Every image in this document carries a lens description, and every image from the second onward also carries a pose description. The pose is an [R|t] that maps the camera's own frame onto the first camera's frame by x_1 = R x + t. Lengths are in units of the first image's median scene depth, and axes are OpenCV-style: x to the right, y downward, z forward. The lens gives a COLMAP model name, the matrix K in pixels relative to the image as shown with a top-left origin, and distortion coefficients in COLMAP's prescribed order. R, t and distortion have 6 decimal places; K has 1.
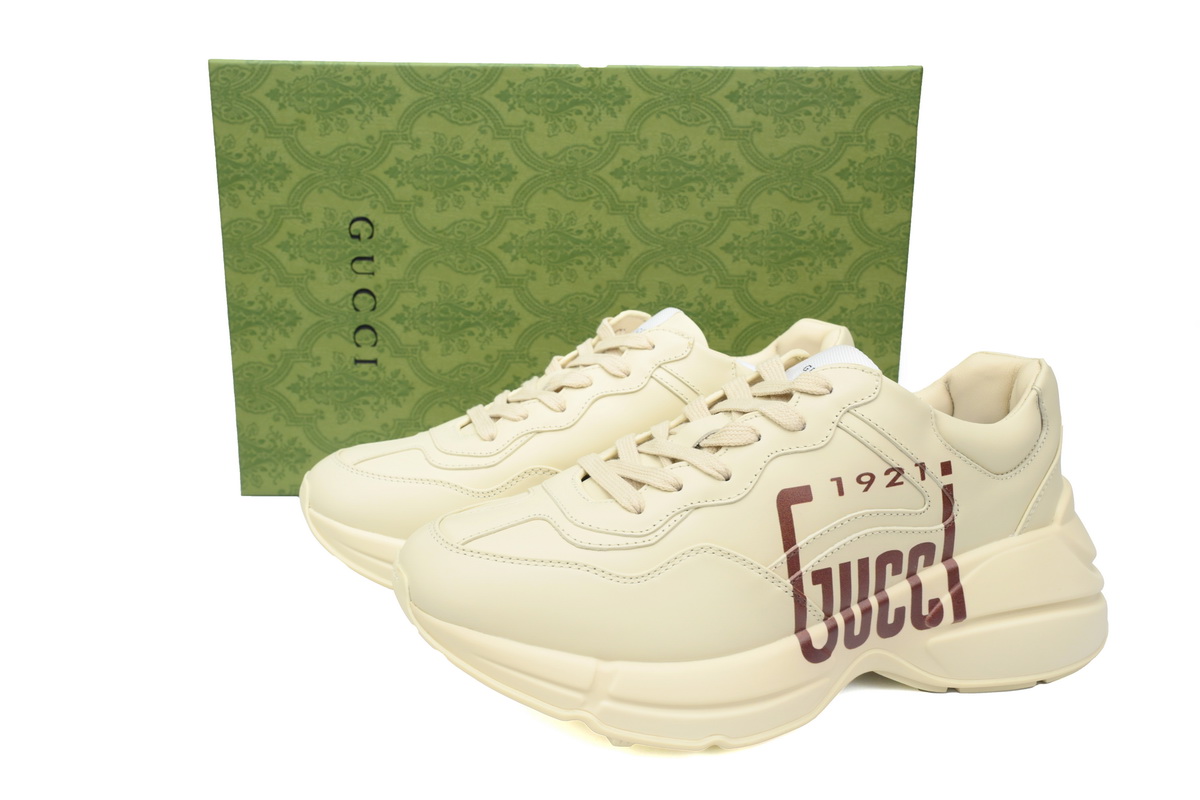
lens RADIAL K [[1031.3, 0, 600.0], [0, 1031.3, 400.0], [0, 0, 1]] dist [0.003316, -0.002103]
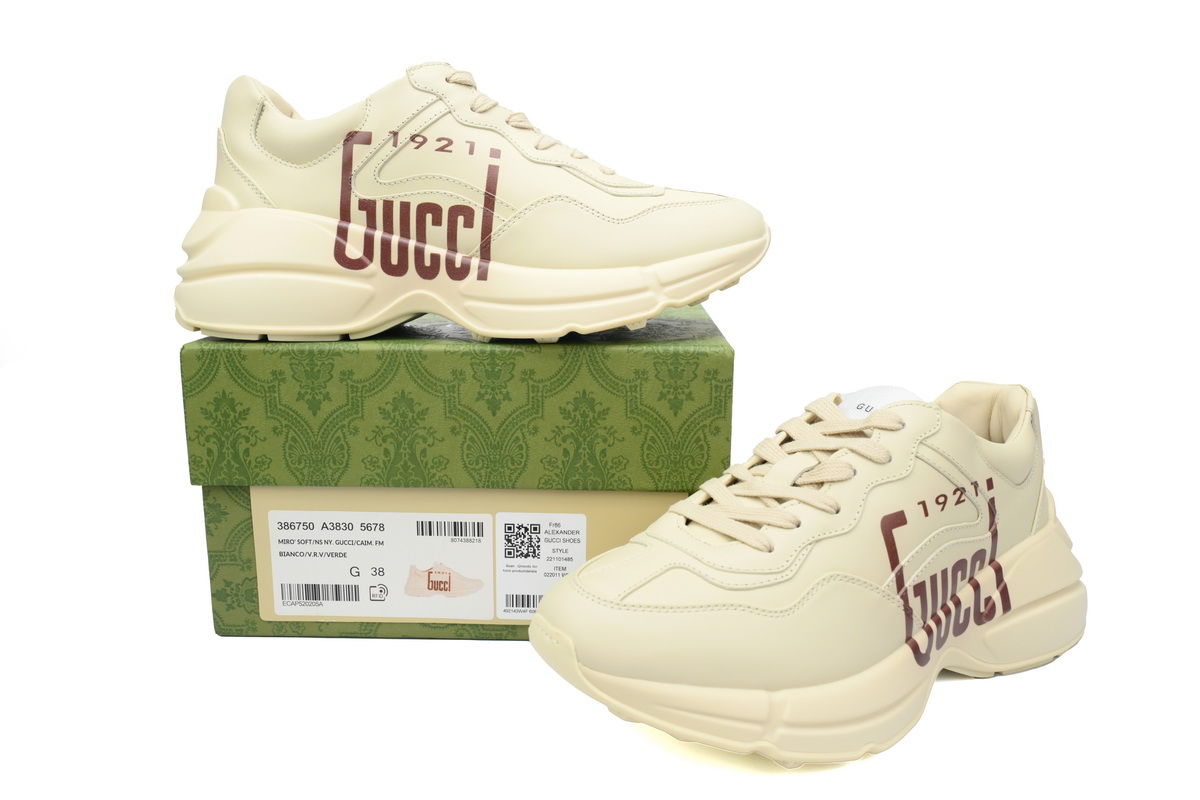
lens RADIAL K [[1031.3, 0, 600.0], [0, 1031.3, 400.0], [0, 0, 1]] dist [0.003316, -0.002103]
pose [[0.950295, -0.066452, 0.304178, -0.444234], [0.075123, 0.997031, -0.016880, -0.043498], [-0.302153, 0.038892, 0.952466, 0.013630]]
